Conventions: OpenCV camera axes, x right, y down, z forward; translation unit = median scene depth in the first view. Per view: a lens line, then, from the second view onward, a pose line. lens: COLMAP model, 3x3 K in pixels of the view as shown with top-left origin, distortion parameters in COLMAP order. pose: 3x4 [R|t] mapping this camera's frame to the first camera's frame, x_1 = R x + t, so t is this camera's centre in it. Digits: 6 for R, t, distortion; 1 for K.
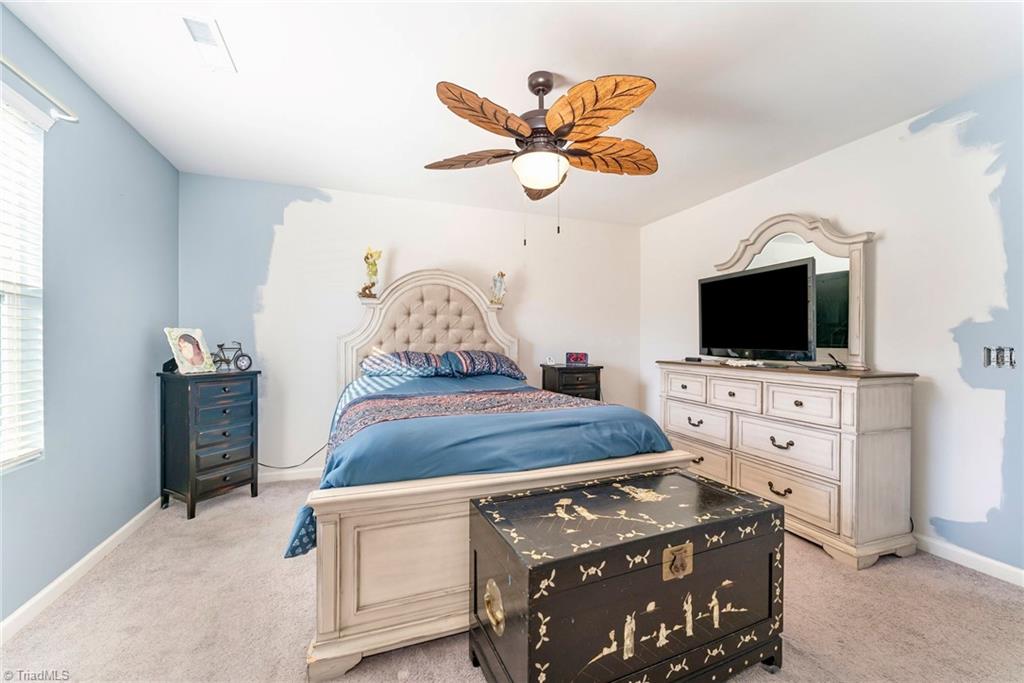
lens RADIAL K [[411.1, 0, 517.7], [0, 411.1, 342.8], [0, 0, 1]] dist [-0.004575, -0.000456]
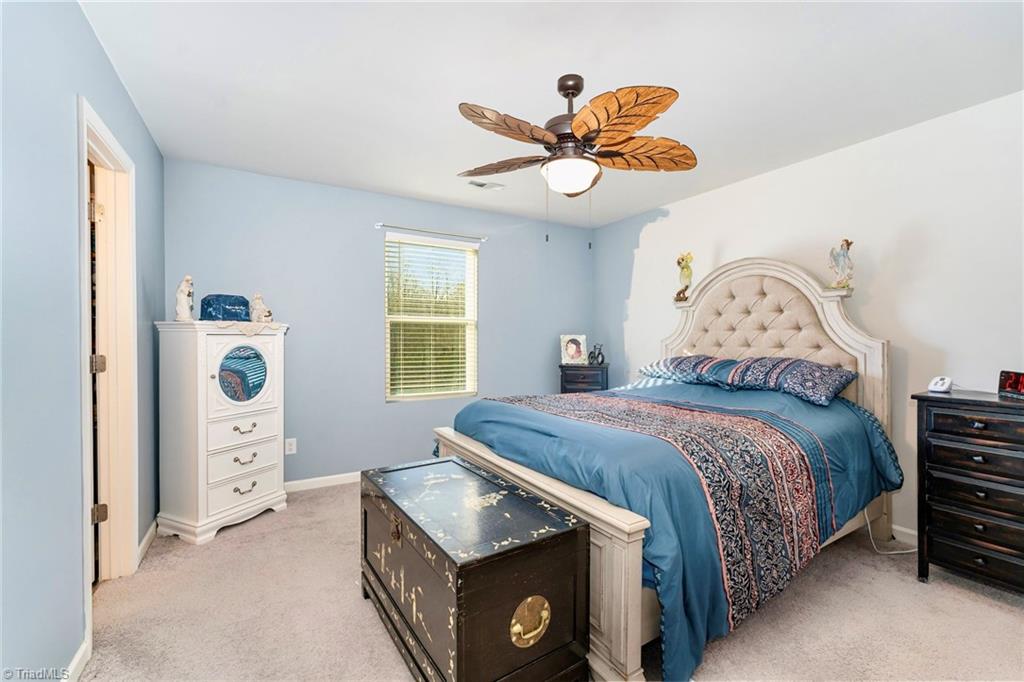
lens RADIAL K [[436.3, 0, 514.9], [0, 436.3, 340.0], [0, 0, 1]] dist [-0.001753, -0.000074]
pose [[0.167302, 0.002069, -0.985903, 0.658611], [-0.002095, 0.999996, 0.001743, -0.015295], [0.985903, 0.001774, 0.167306, 0.428257]]
